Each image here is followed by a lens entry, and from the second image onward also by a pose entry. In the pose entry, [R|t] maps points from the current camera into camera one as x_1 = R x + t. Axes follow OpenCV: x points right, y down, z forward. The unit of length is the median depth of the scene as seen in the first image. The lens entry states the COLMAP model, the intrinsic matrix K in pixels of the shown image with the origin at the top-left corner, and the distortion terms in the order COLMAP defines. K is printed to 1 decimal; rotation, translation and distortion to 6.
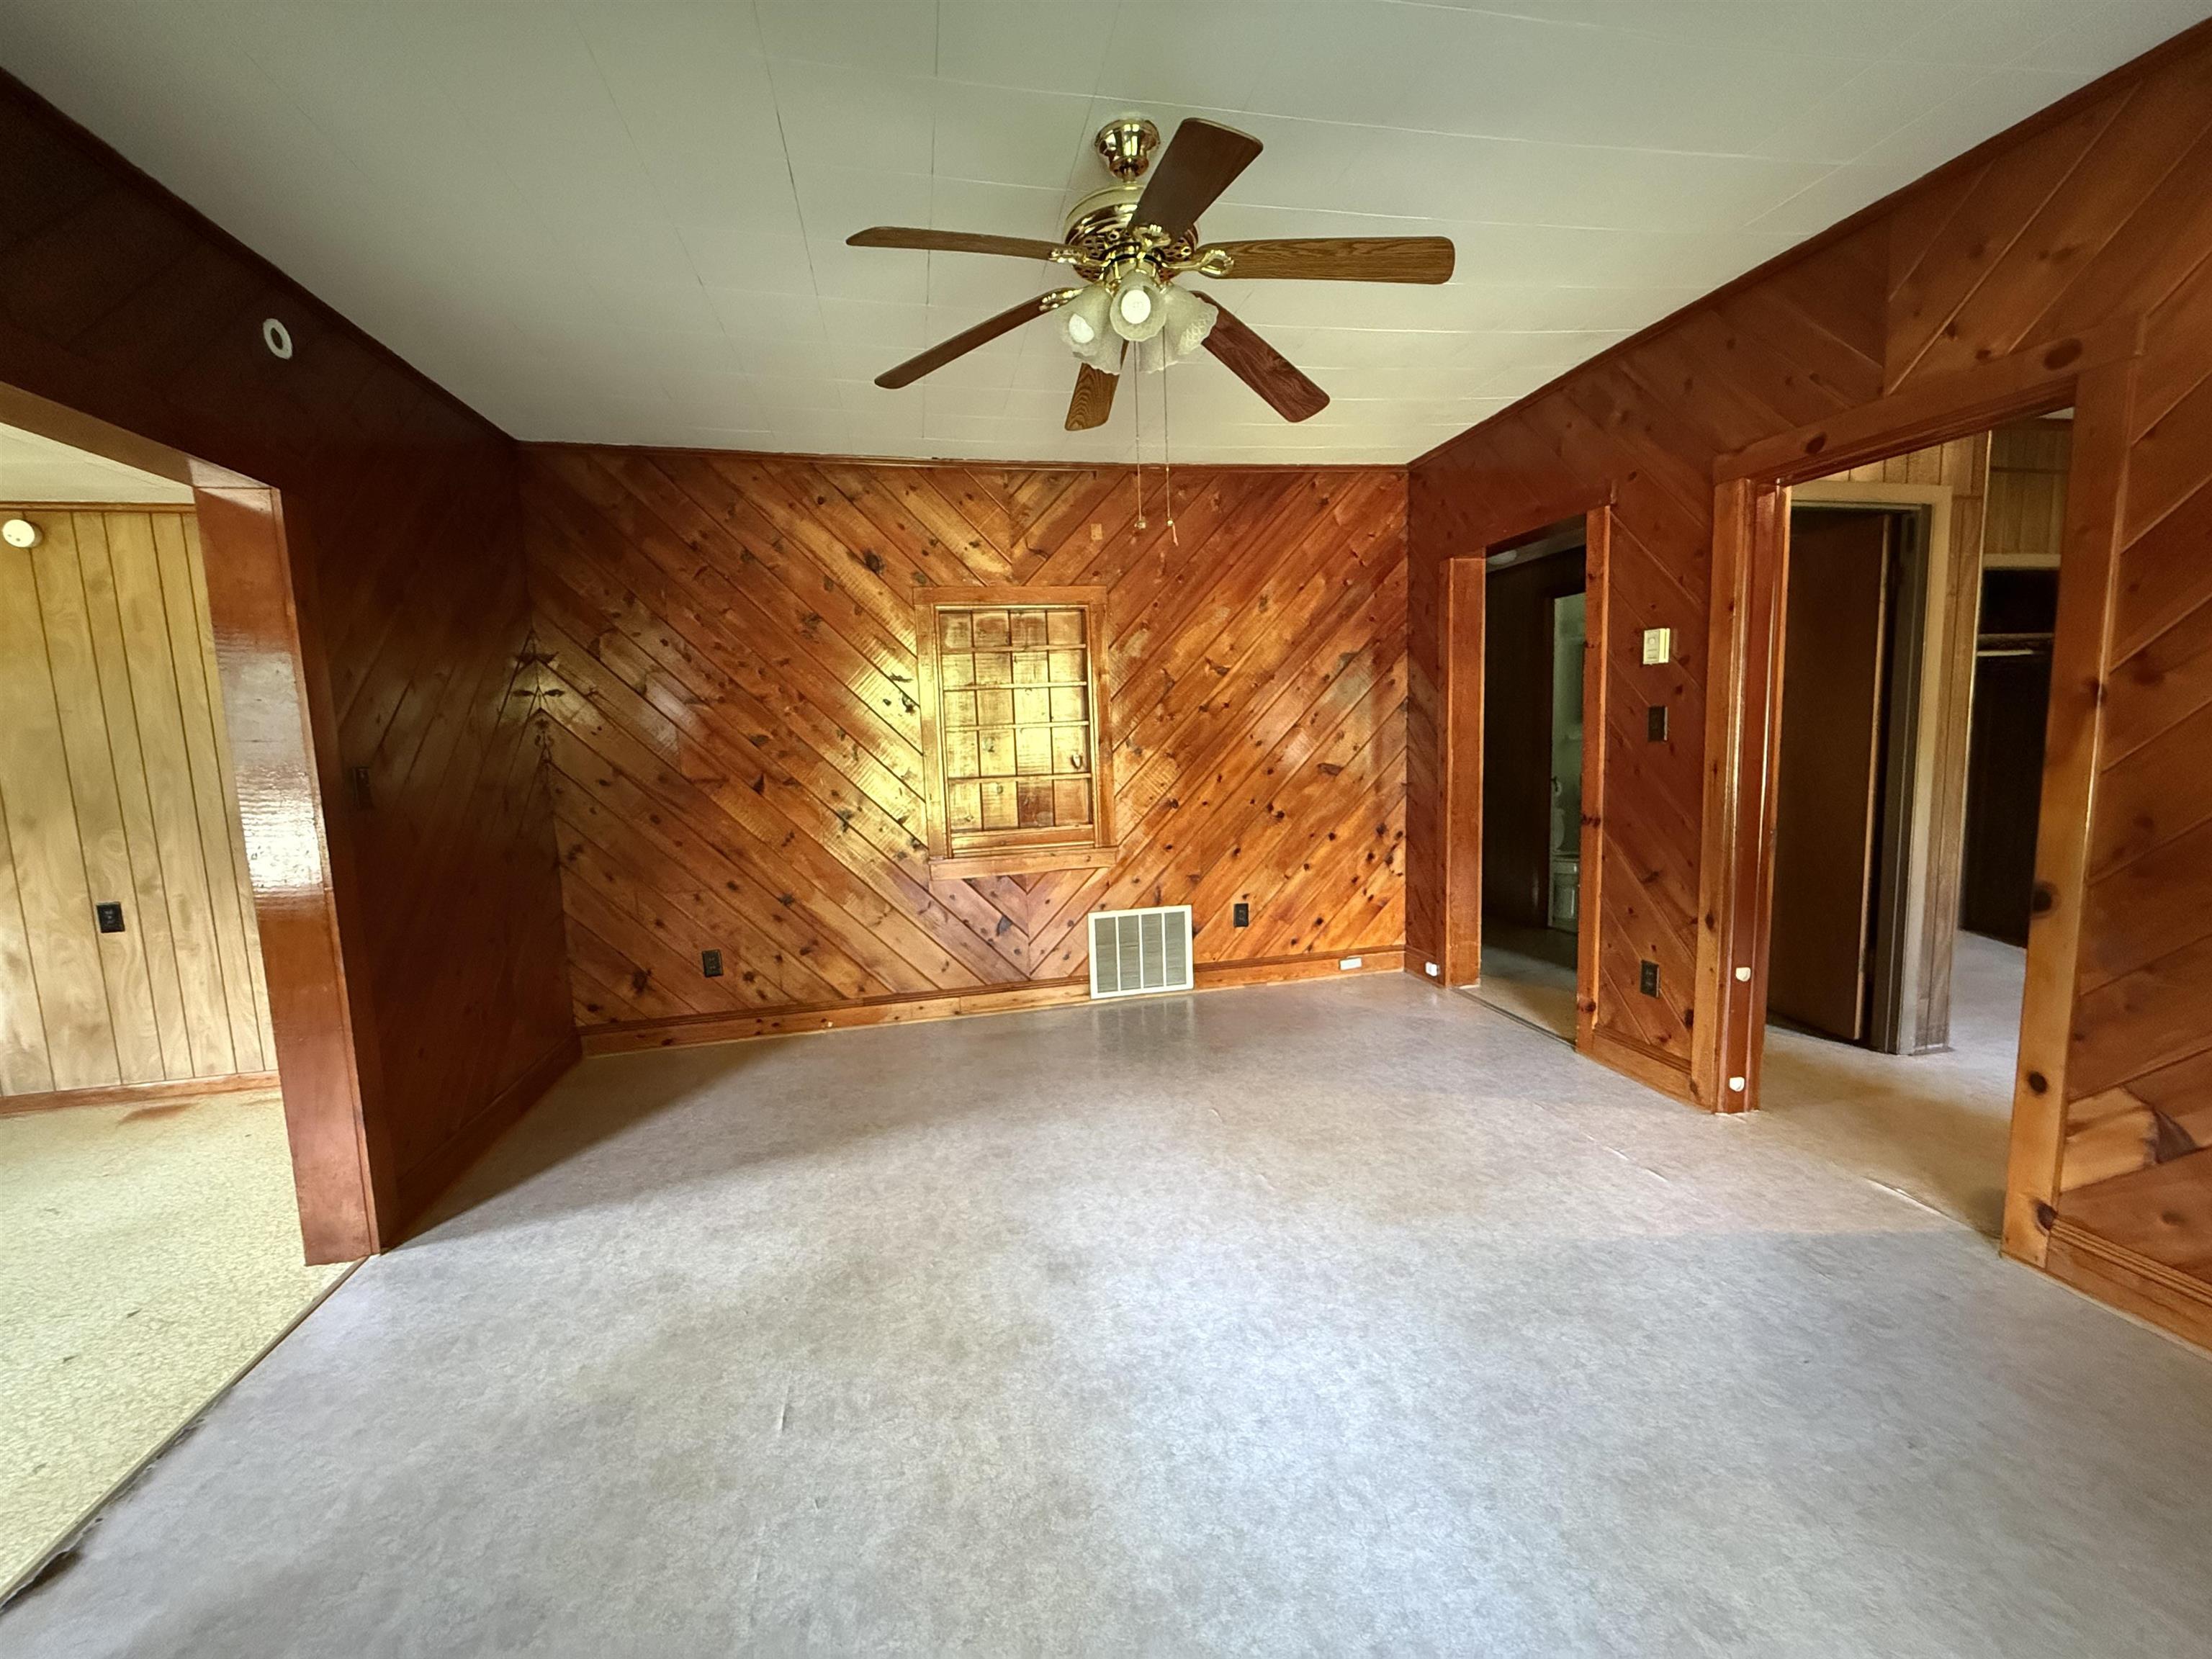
lens RADIAL K [[883.1, 0, 1104.9], [0, 883.1, 830.6], [0, 0, 1]] dist [-0.001549, -0.000734]
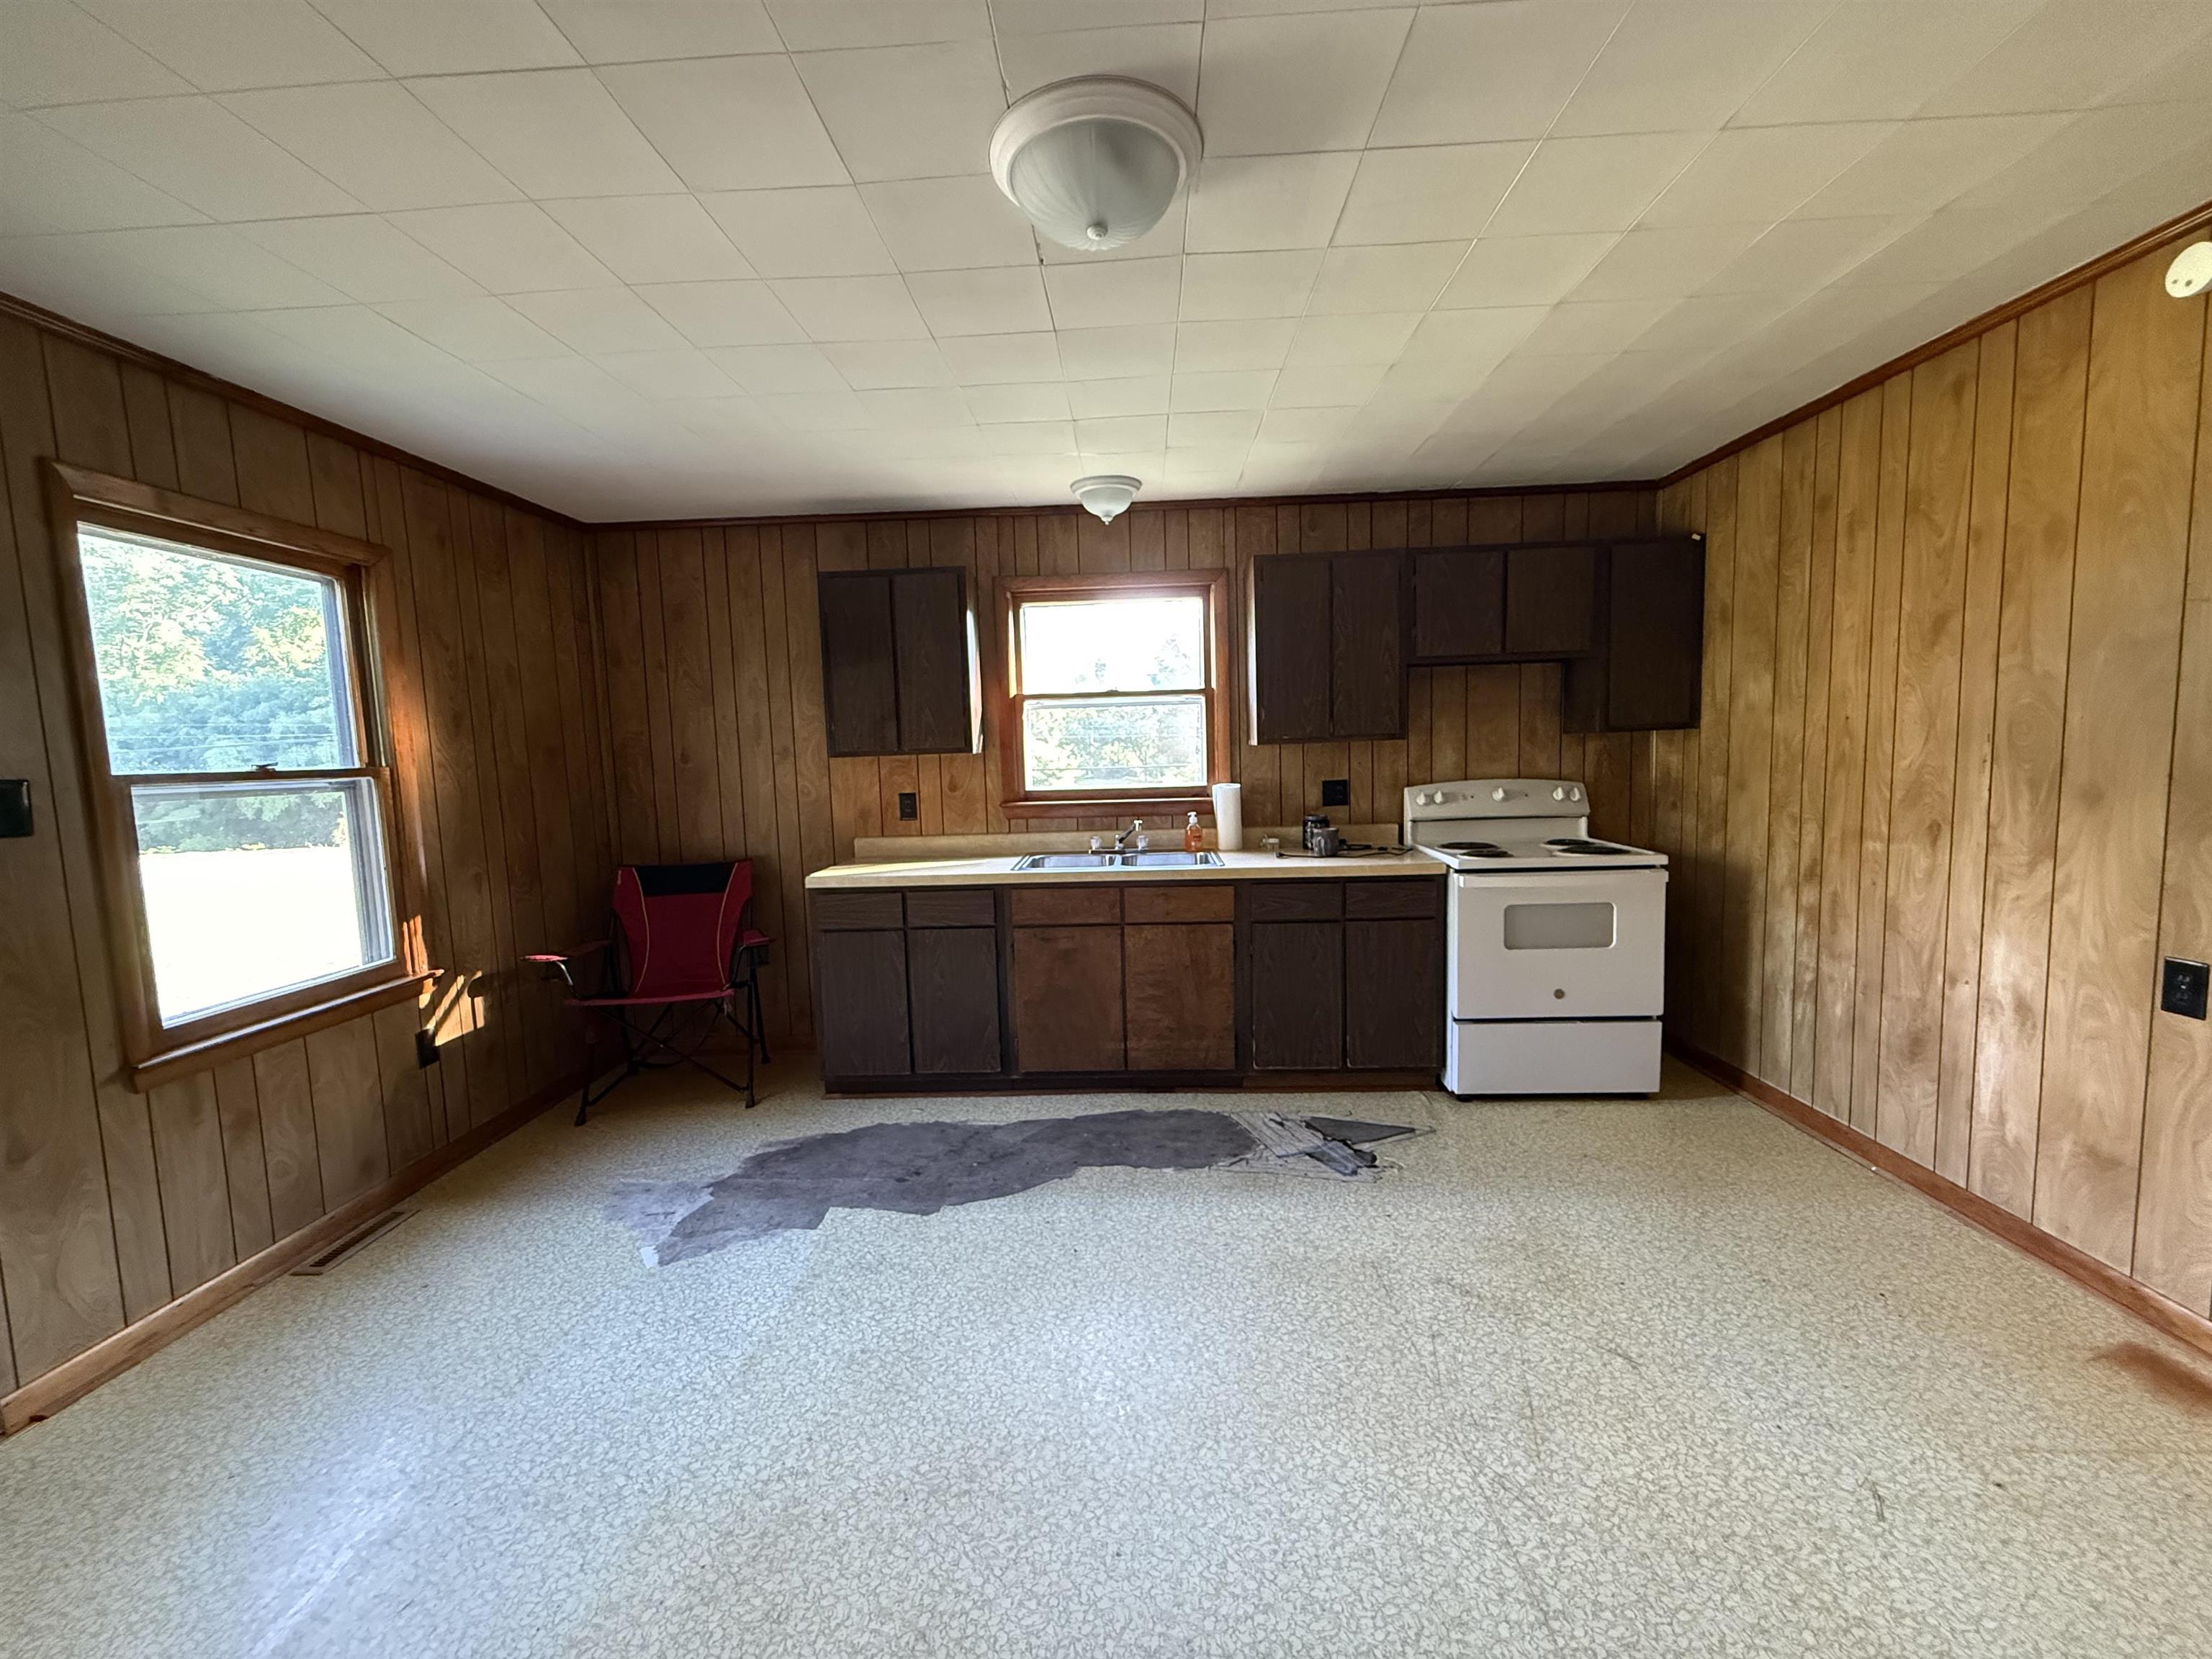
lens RADIAL K [[883.1, 0, 1109.3], [0, 883.1, 835.3], [0, 0, 1]] dist [-0.001549, -0.000734]
pose [[-0.228603, 0.136313, -0.963929, -0.480095], [-0.071216, 0.985154, 0.156204, -0.028774], [0.970912, 0.104355, -0.215501, 0.472569]]
